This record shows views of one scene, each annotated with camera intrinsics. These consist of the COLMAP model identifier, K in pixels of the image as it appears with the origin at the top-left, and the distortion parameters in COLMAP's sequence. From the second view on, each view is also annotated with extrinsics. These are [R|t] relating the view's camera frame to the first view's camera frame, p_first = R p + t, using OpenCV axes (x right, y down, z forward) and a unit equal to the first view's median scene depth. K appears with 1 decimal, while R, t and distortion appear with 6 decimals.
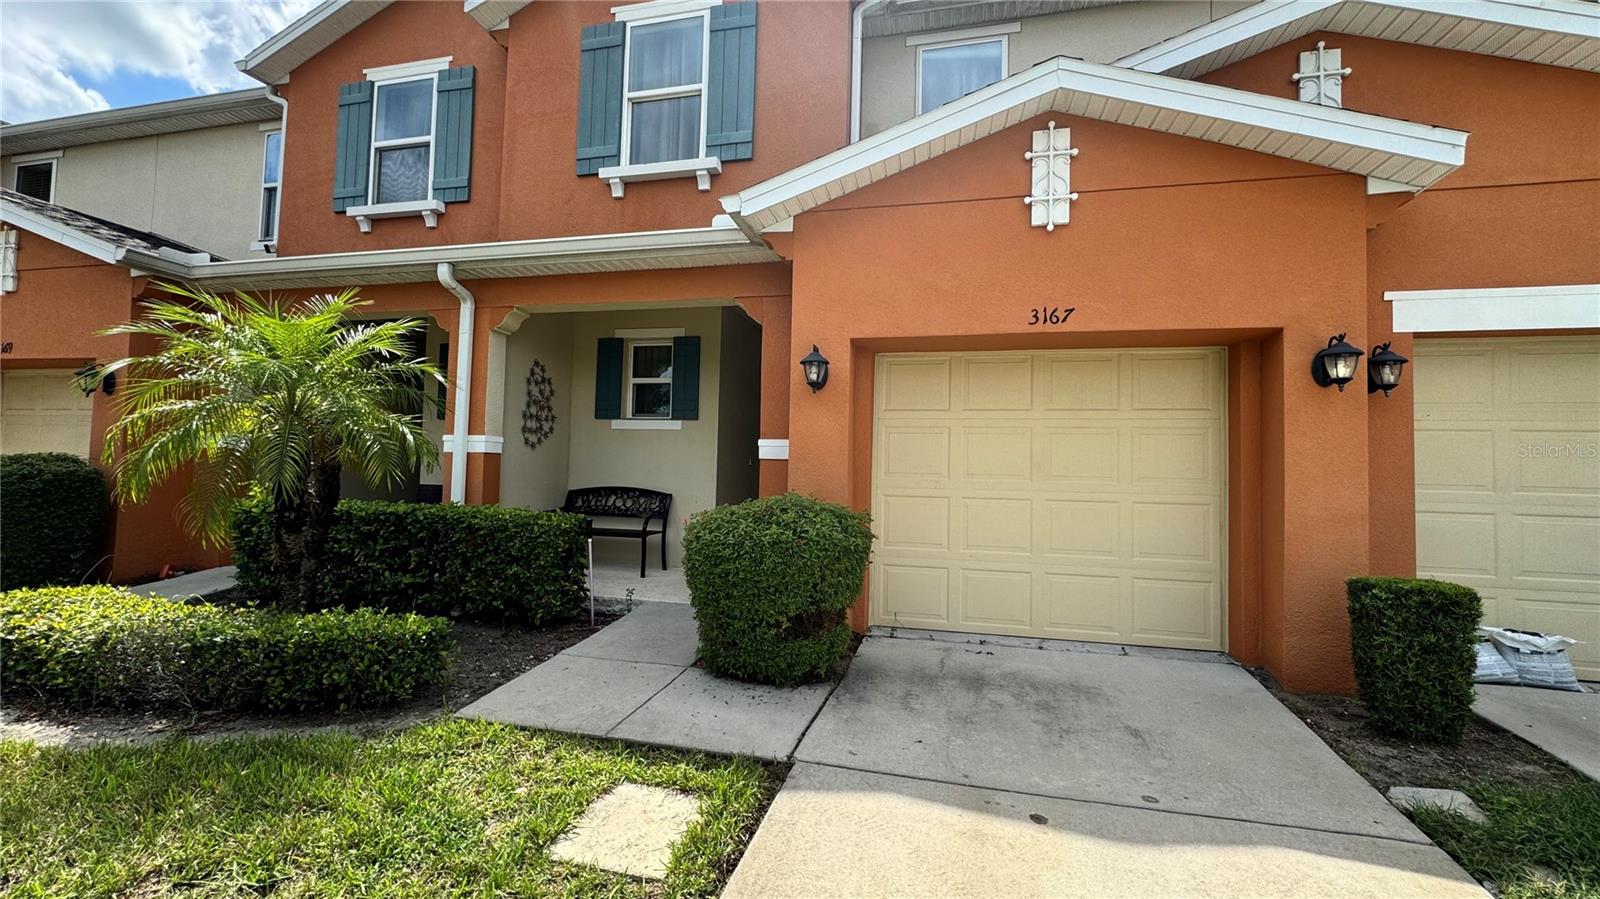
lens RADIAL K [[638.3, 0, 800.0], [0, 638.3, 447.2], [0, 0, 1]] dist [-0.001155, 0.000090]
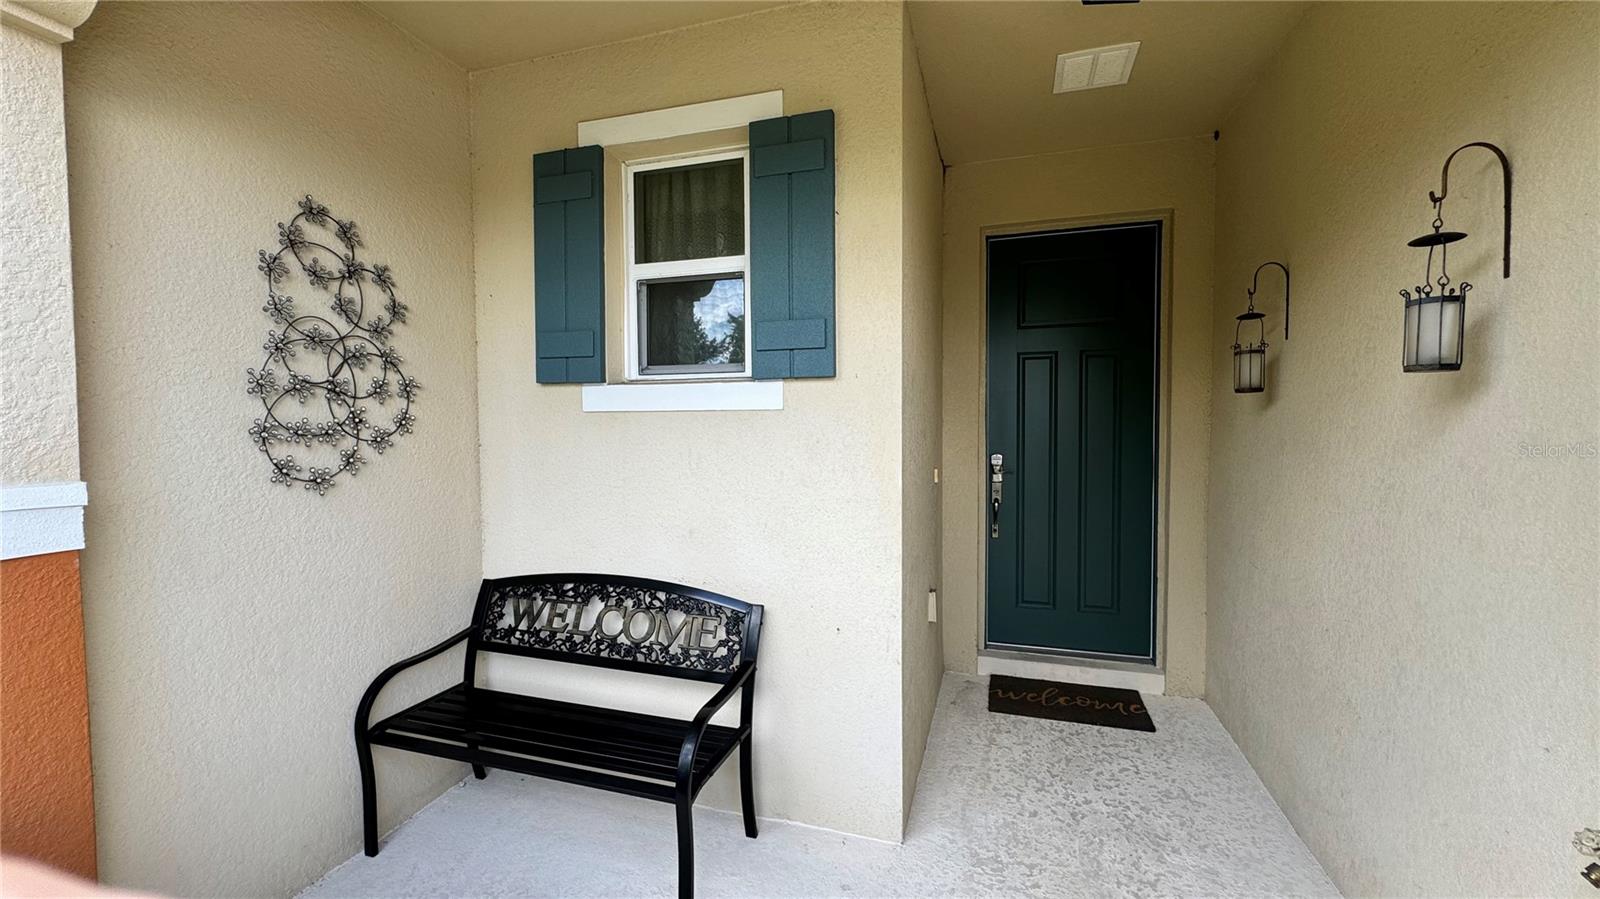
lens RADIAL K [[638.3, 0, 800.0], [0, 638.3, 447.2], [0, 0, 1]] dist [-0.001155, 0.000090]
pose [[0.996390, -0.025879, -0.080857, -0.159314], [0.032033, 0.996612, 0.075758, -0.034710], [0.078623, -0.078075, 0.993842, 0.709225]]
